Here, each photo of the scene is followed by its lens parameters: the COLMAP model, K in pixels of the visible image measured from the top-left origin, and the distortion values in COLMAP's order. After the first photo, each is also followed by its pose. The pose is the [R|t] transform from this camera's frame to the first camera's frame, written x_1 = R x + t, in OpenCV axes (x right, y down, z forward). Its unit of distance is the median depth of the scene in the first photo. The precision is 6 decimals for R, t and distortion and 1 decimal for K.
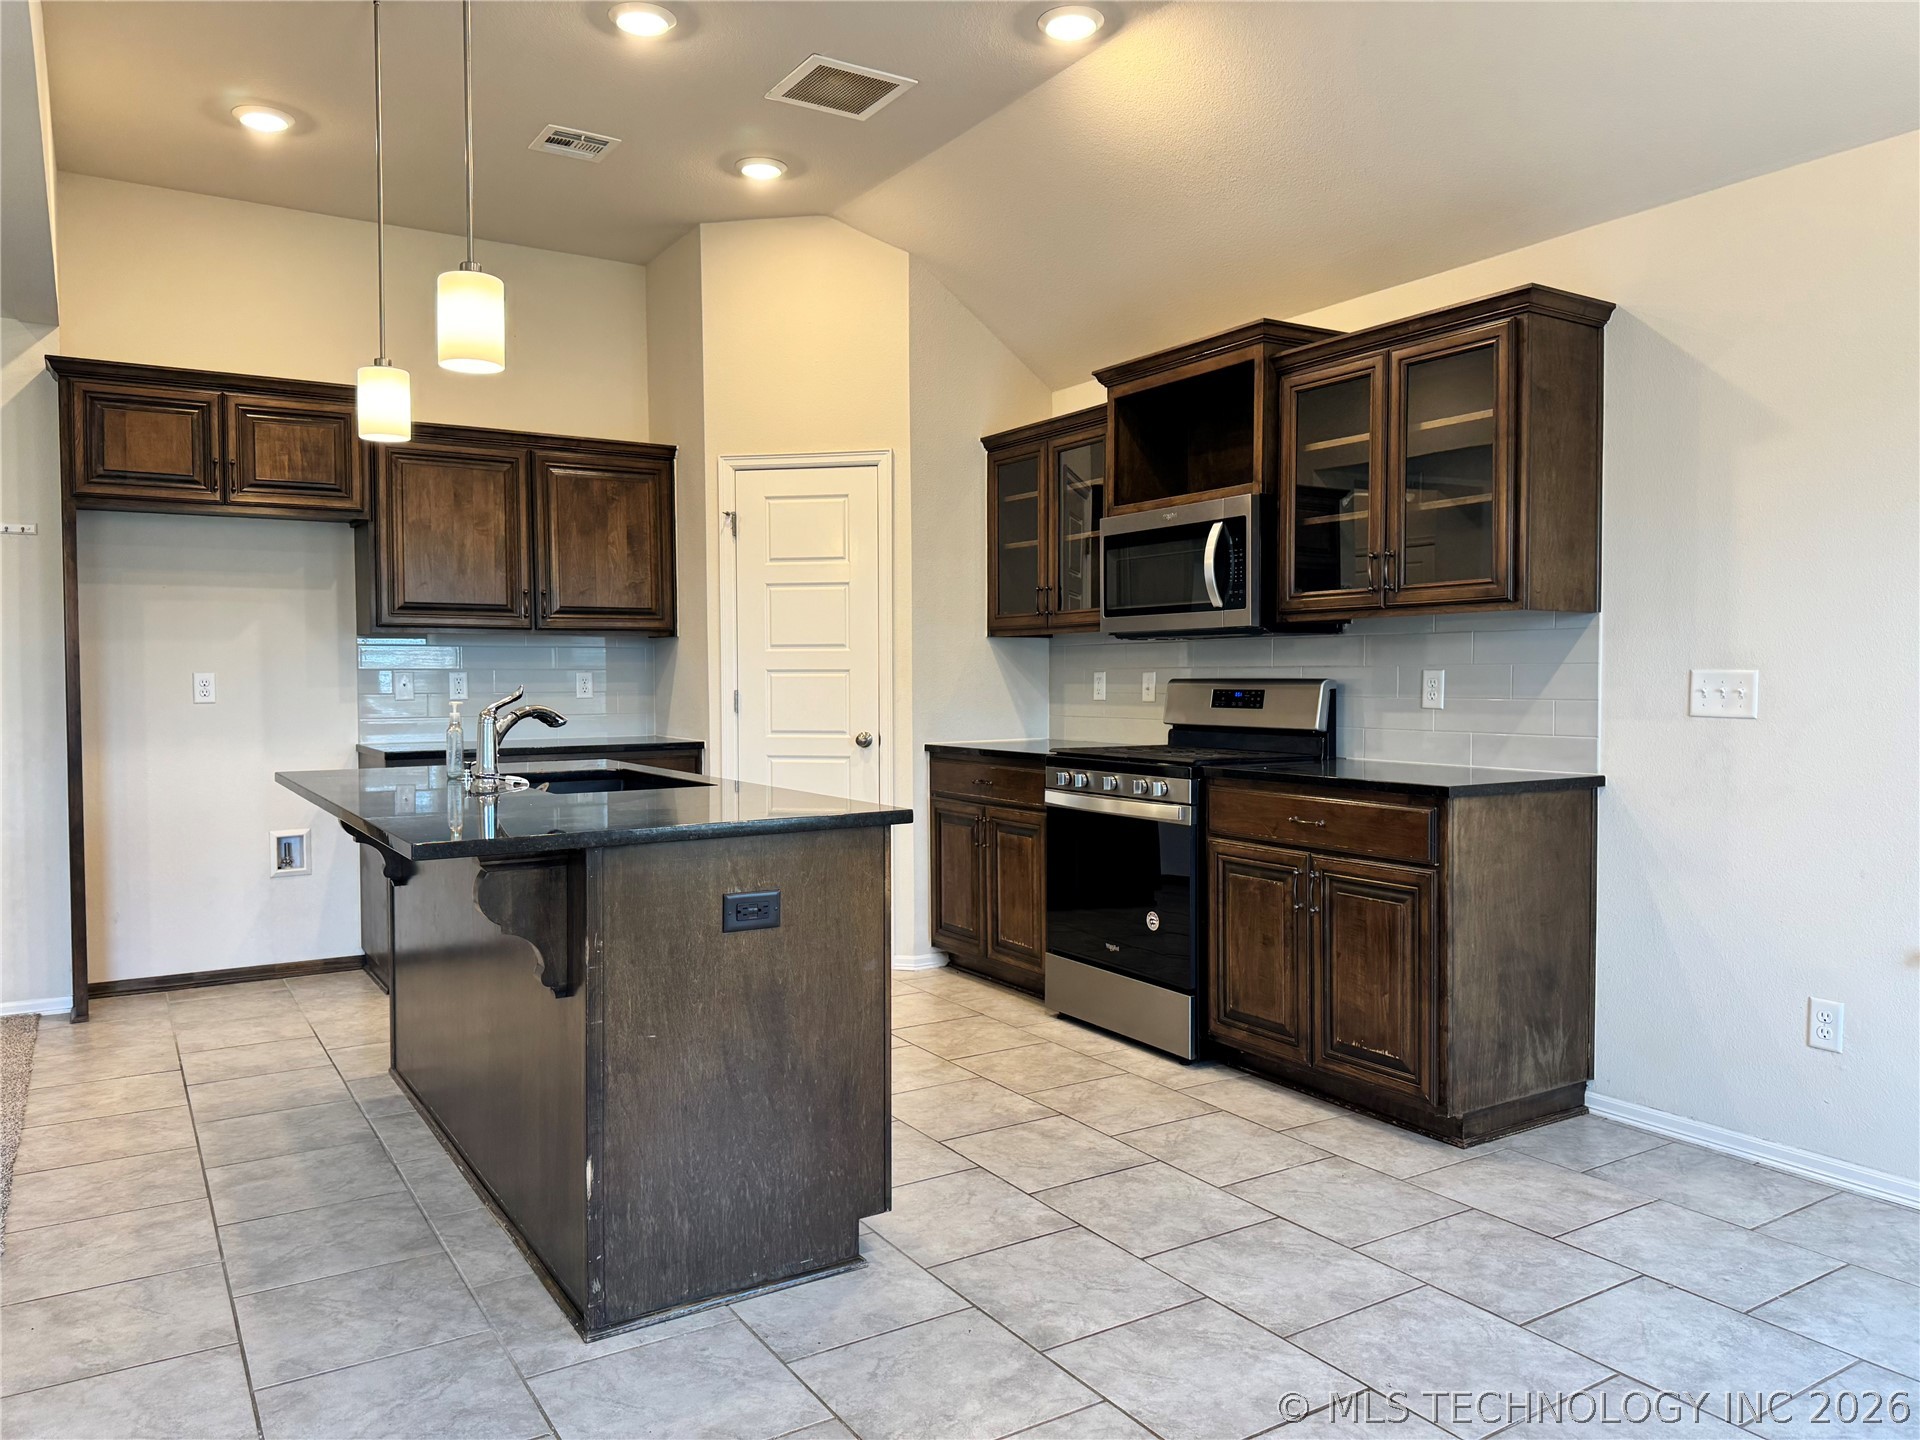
lens RADIAL K [[1353.8, 0, 947.5], [0, 1353.8, 713.6], [0, 0, 1]] dist [0.051819, -0.055914]
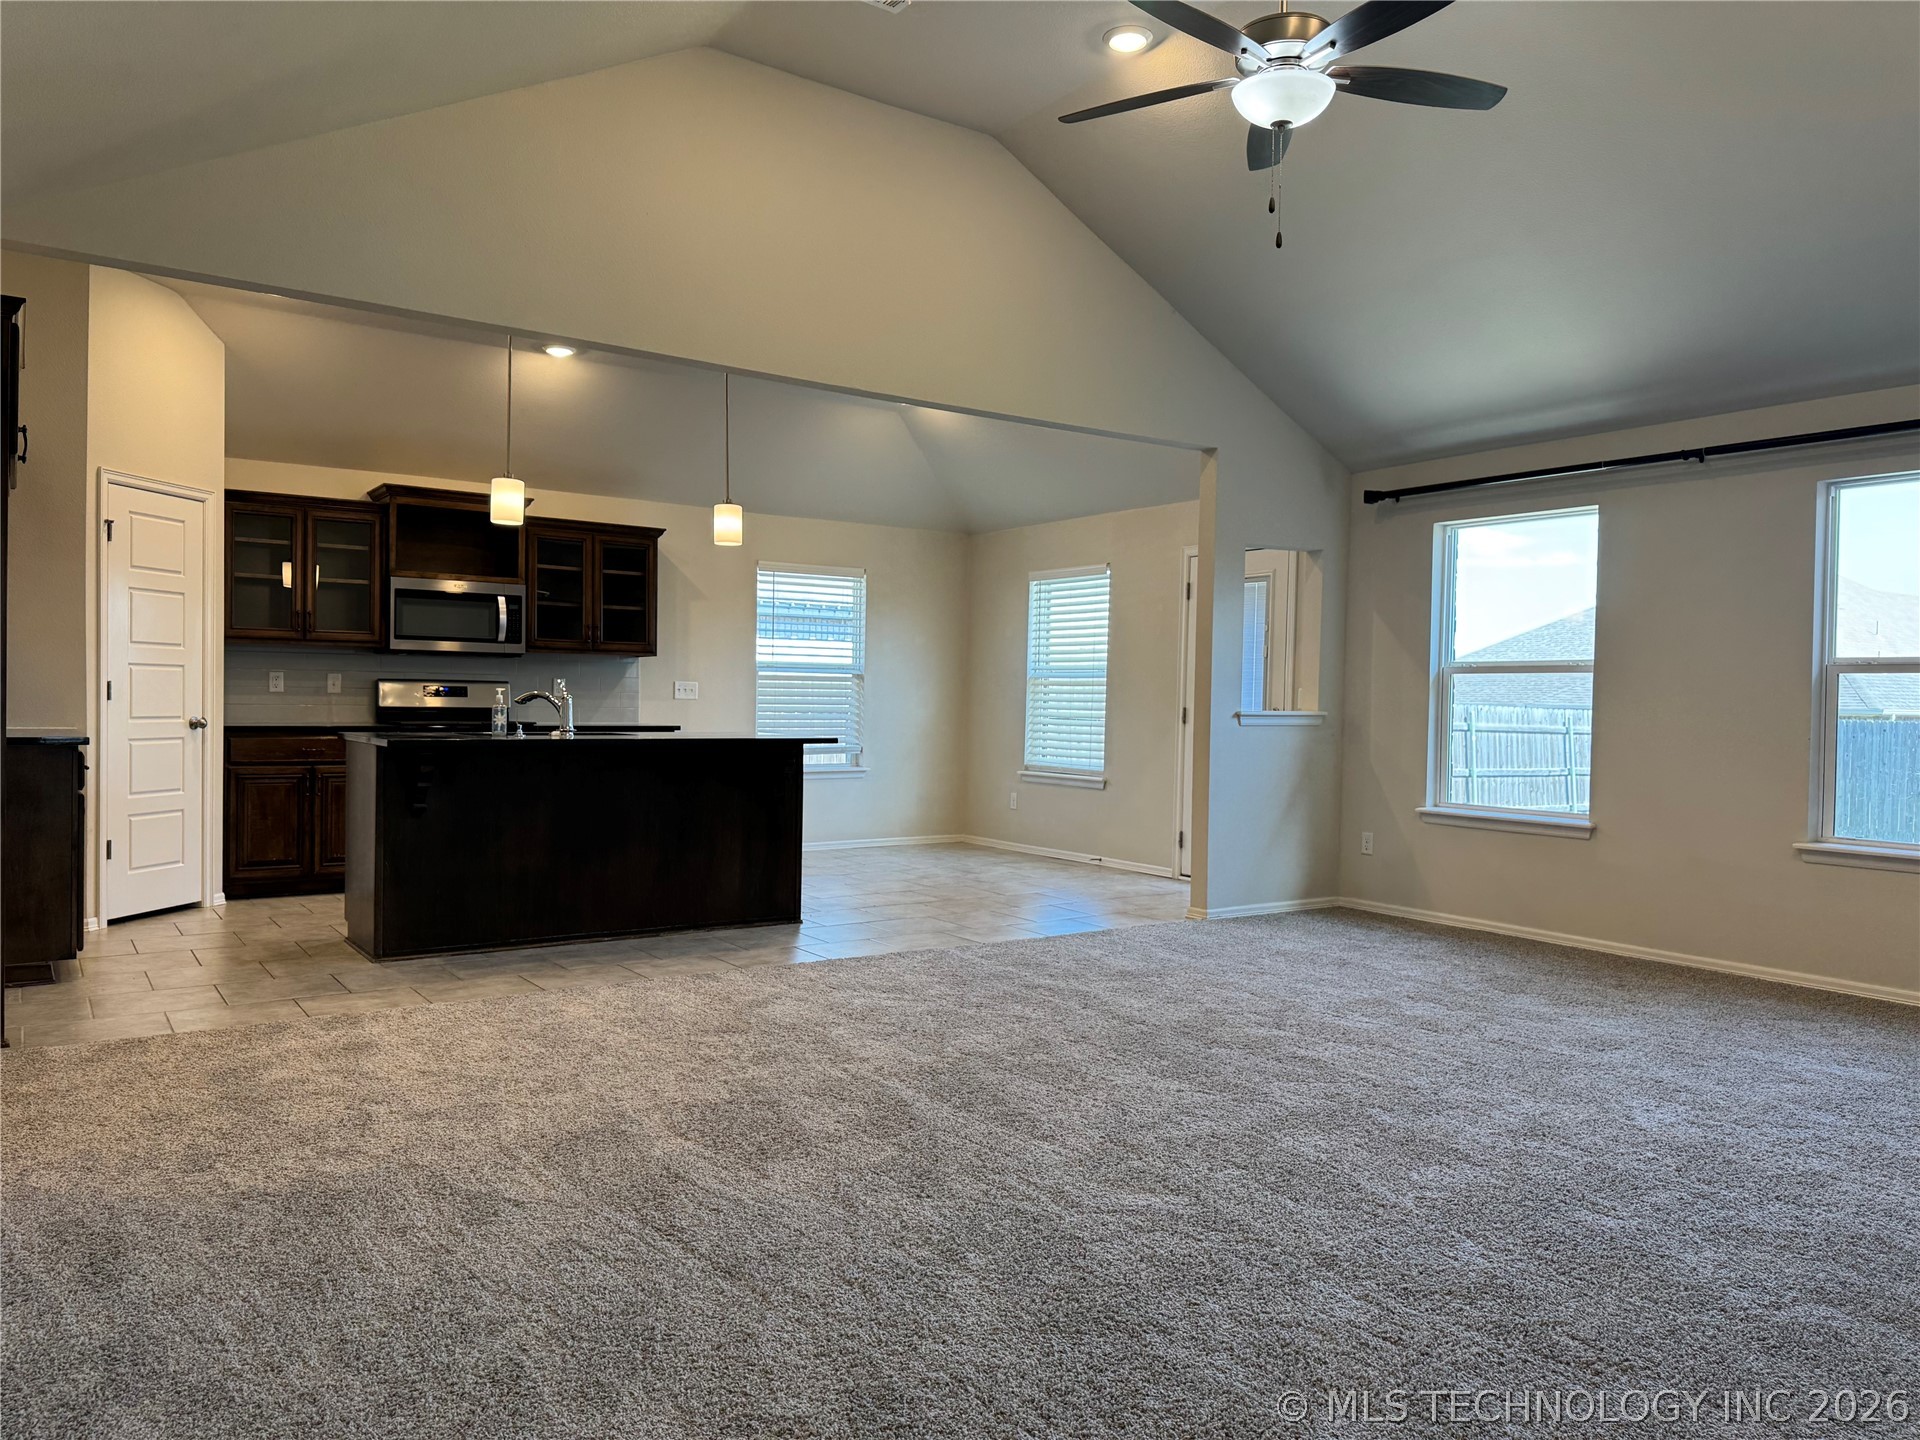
lens RADIAL K [[1353.8, 0, 958.3], [0, 1353.8, 713.6], [0, 0, 1]] dist [0.051819, -0.055914]
pose [[-0.048561, -0.007038, 0.998795, -1.726851], [0.014107, 0.999871, 0.007732, 0.015207], [-0.998721, 0.014466, -0.048455, 0.473211]]
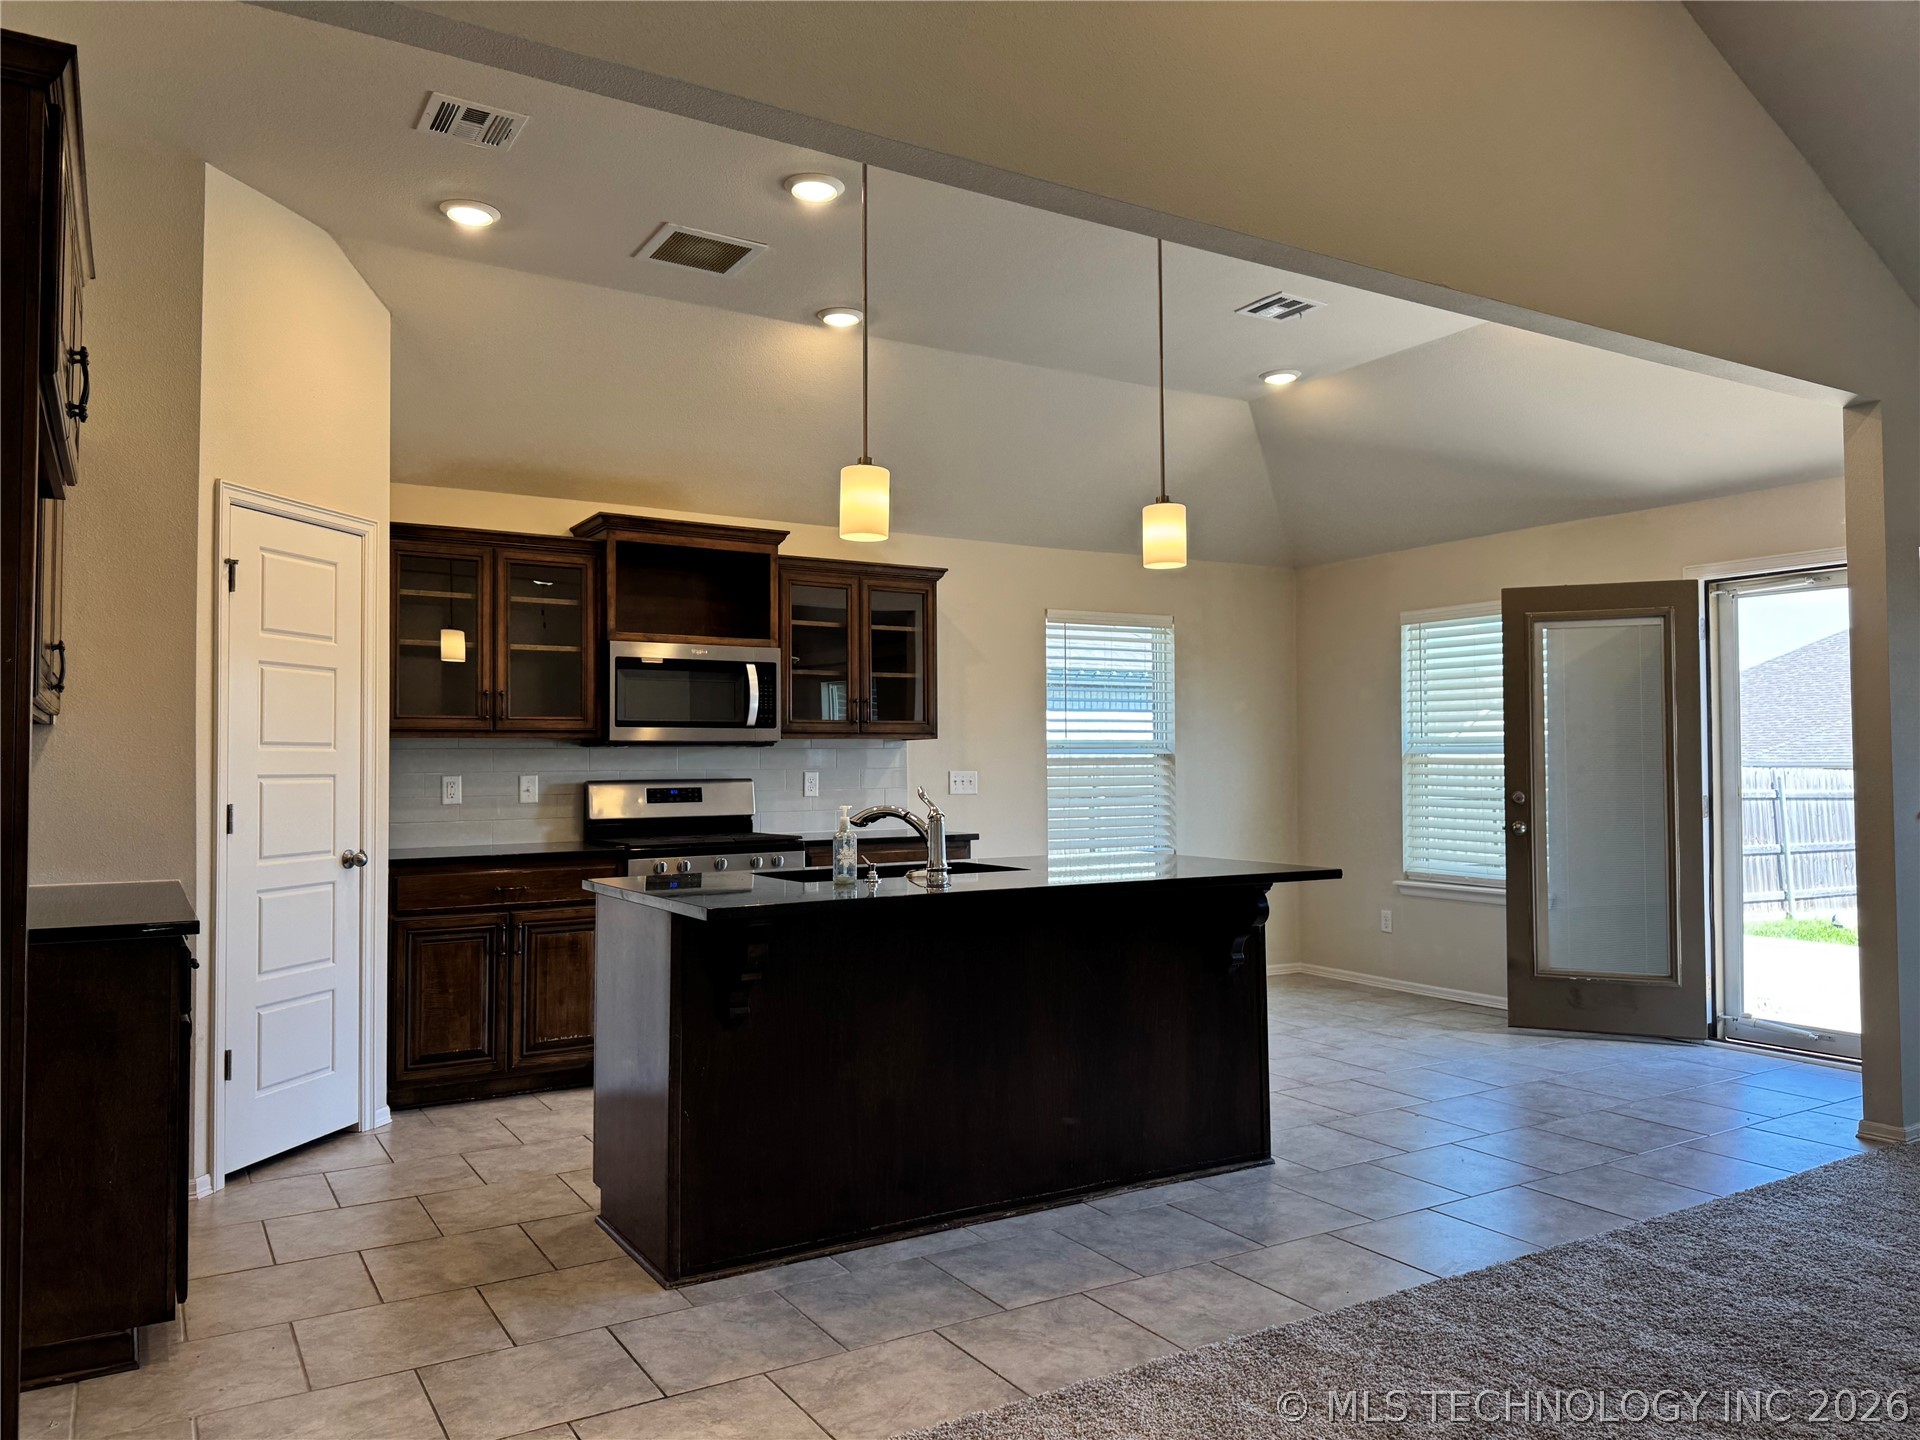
lens RADIAL K [[1353.8, 0, 966.6], [0, 1353.8, 711.8], [0, 0, 1]] dist [0.051819, -0.055914]
pose [[0.007098, 0.043059, 0.999047, -1.166825], [0.036263, 0.998404, -0.043289, -0.026647], [-0.999317, 0.036536, 0.005525, 0.790795]]
